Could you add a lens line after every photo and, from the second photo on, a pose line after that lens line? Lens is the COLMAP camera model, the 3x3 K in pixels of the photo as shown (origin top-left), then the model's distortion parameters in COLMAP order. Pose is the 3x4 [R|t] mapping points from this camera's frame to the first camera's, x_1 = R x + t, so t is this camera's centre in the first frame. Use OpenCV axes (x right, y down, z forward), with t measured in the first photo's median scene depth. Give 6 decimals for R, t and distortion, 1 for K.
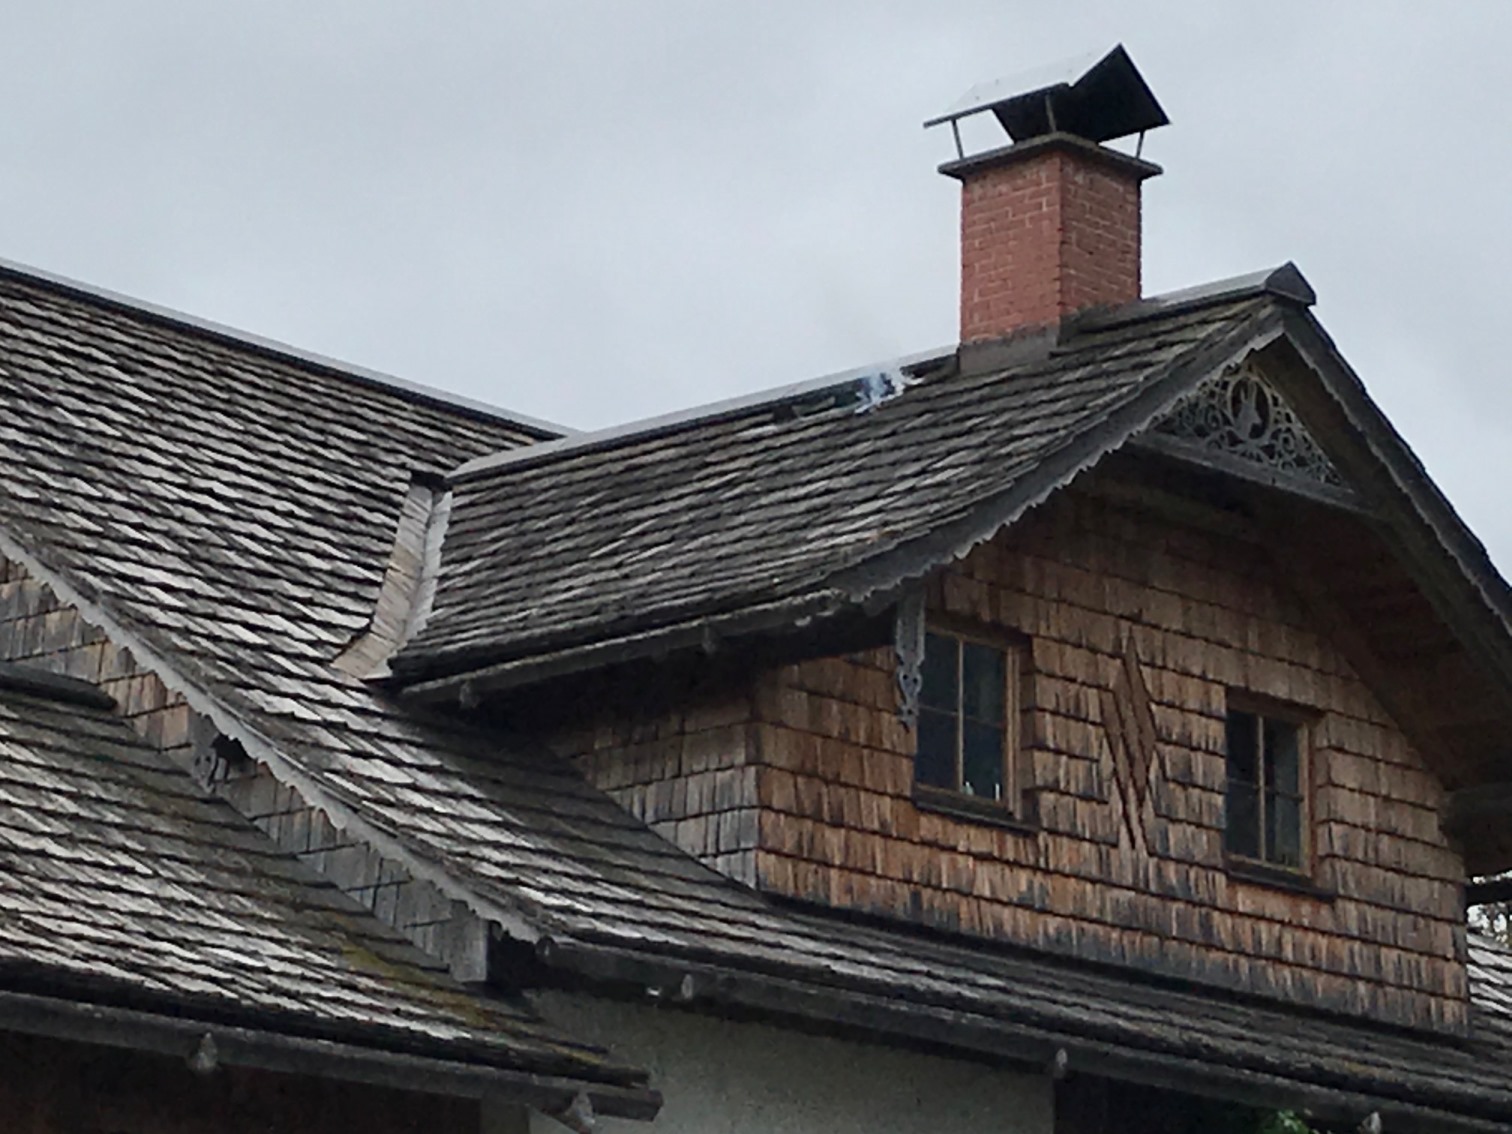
lens RADIAL K [[5491.9, 0, 756.0], [0, 5491.9, 567.0], [0, 0, 1]] dist [0.201699, 3.059686]
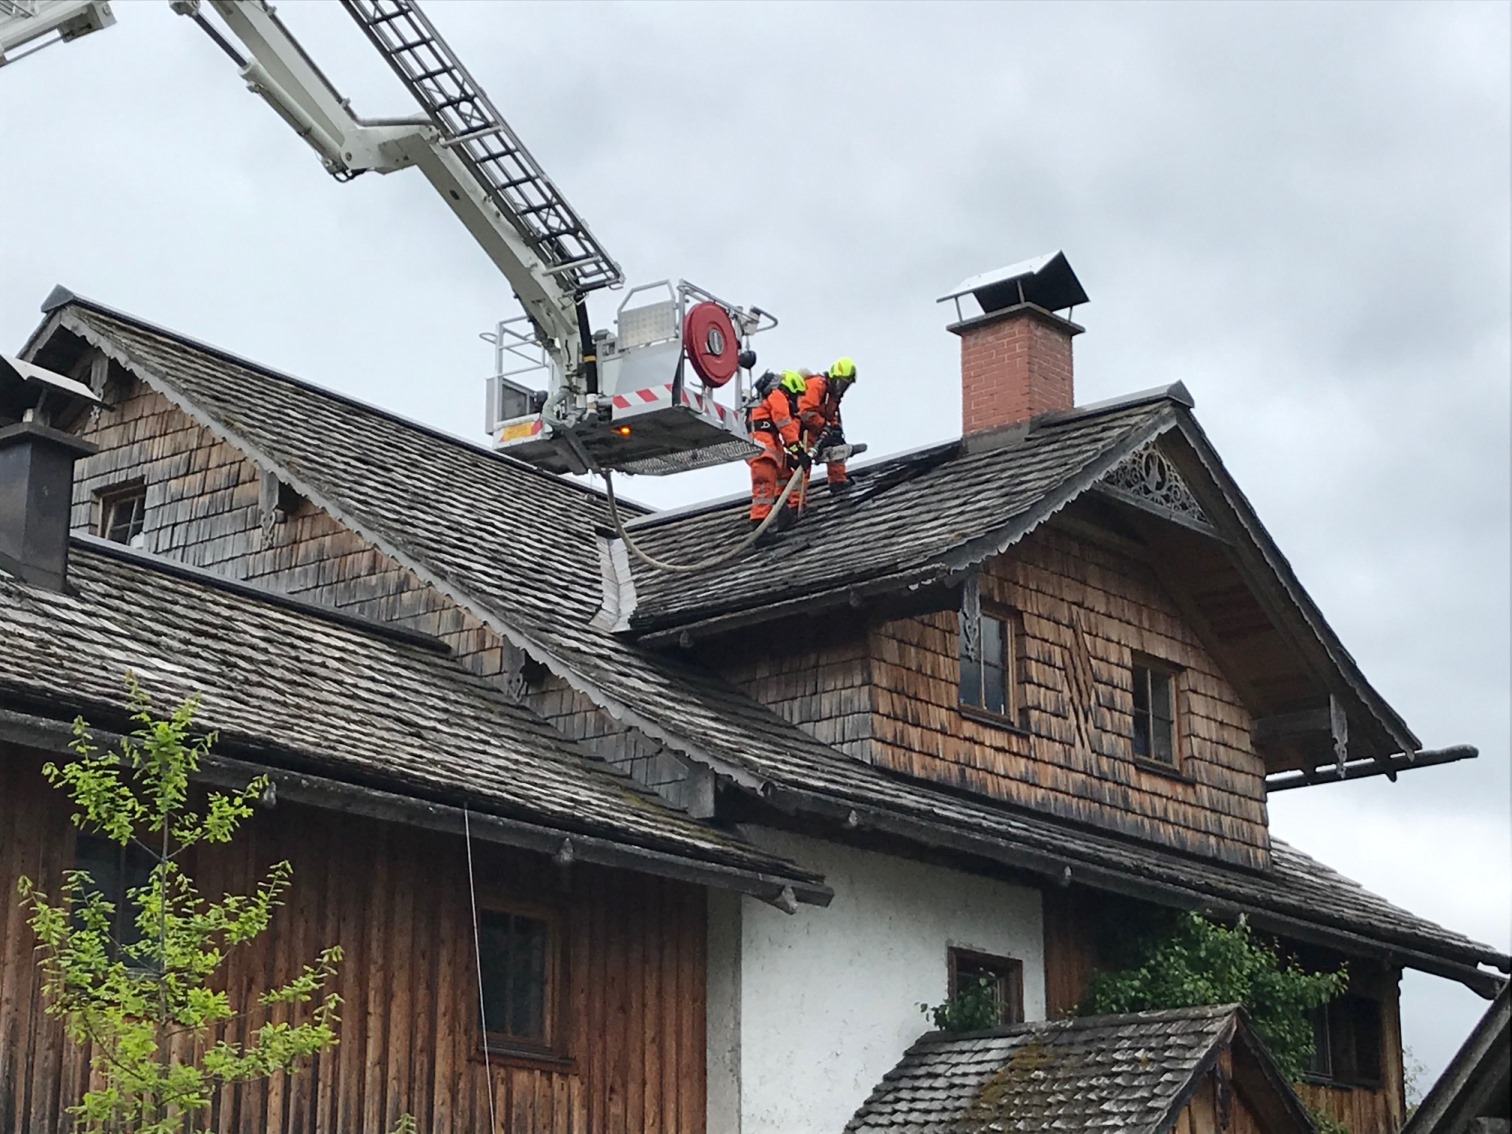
lens RADIAL K [[2974.2, 0, 756.0], [0, 2974.2, 567.0], [0, 0, 1]] dist [0.222774, -0.057432]
pose [[0.998156, 0.005871, 0.060410, -0.079352], [-0.003326, 0.999106, -0.042147, 0.036400], [-0.060603, 0.041868, 0.997283, 0.147965]]
